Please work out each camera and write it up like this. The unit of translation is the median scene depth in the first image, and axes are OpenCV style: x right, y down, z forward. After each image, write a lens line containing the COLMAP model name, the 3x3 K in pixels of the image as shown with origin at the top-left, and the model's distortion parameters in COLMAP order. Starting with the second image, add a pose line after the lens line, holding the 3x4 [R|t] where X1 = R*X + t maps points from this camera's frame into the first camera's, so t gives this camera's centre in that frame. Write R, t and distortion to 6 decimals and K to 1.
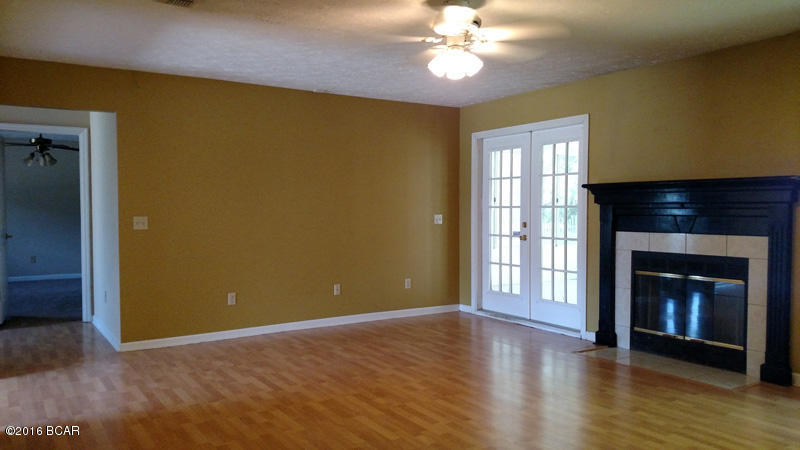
lens RADIAL K [[617.4, 0, 396.9], [0, 617.4, 228.3], [0, 0, 1]] dist [0.006266, -0.001471]
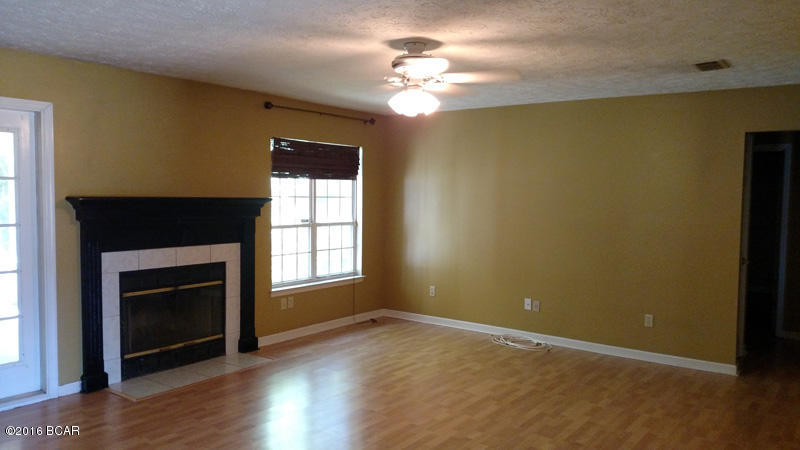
lens RADIAL K [[617.4, 0, 396.9], [0, 617.4, 228.3], [0, 0, 1]] dist [0.006266, -0.001471]
pose [[-0.368877, -0.058068, 0.927663, -0.599243], [0.013423, 0.997610, 0.067784, -0.083148], [-0.929381, 0.037456, -0.367216, 0.959403]]
